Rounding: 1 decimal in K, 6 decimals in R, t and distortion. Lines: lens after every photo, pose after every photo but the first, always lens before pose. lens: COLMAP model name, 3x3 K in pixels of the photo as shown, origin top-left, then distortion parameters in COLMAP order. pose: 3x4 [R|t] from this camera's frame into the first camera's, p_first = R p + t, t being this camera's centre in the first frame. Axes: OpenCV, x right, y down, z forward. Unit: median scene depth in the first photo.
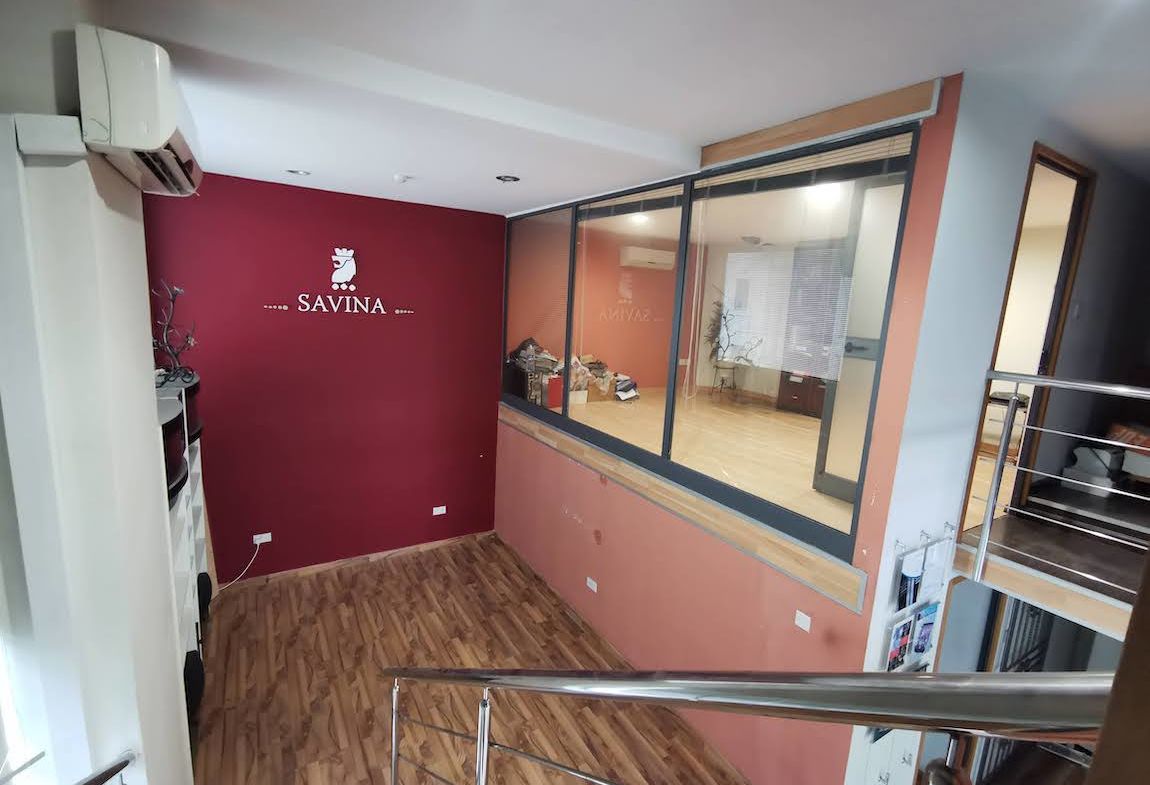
lens RADIAL K [[525.2, 0, 581.0], [0, 525.2, 390.7], [0, 0, 1]] dist [0.000116, 0.006458]
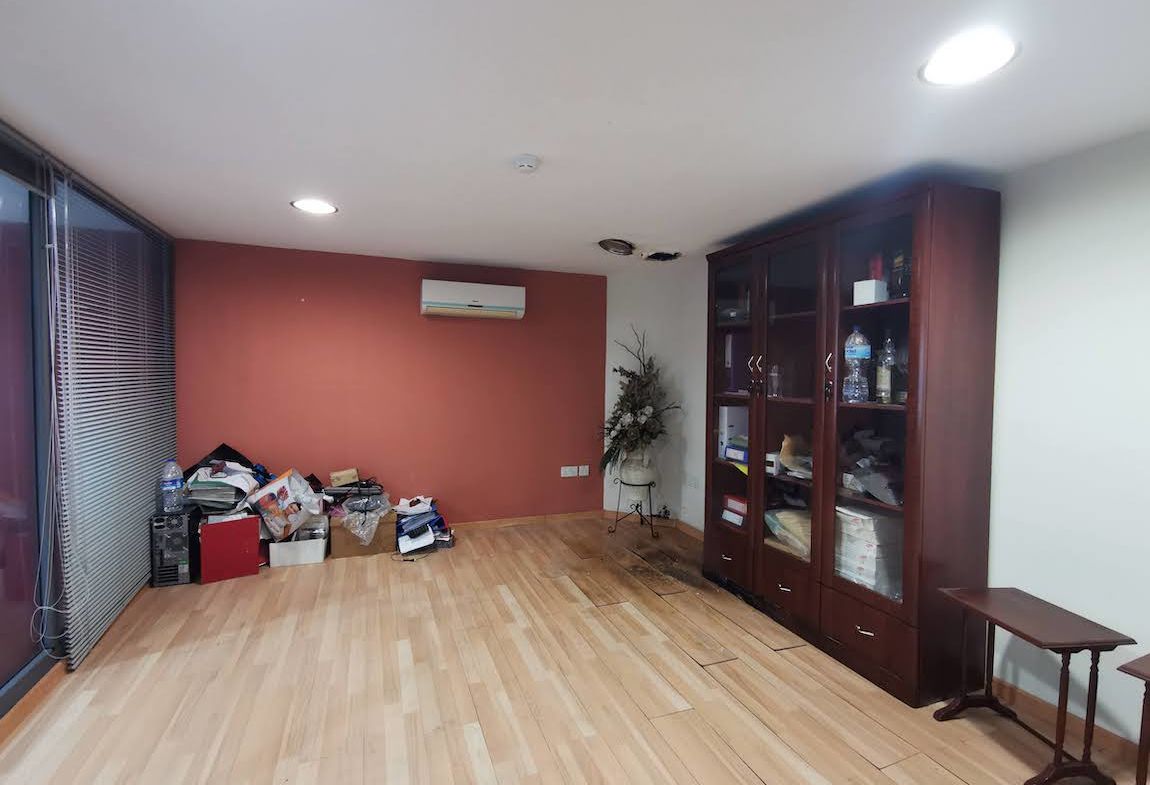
lens RADIAL K [[525.2, 0, 575.0], [0, 525.2, 394.8], [0, 0, 1]] dist [0.000116, 0.006458]
pose [[0.981770, -0.033478, -0.187099, 0.478033], [0.007999, 0.990771, -0.135308, -0.092087], [0.189902, 0.131344, 0.972978, 0.647614]]
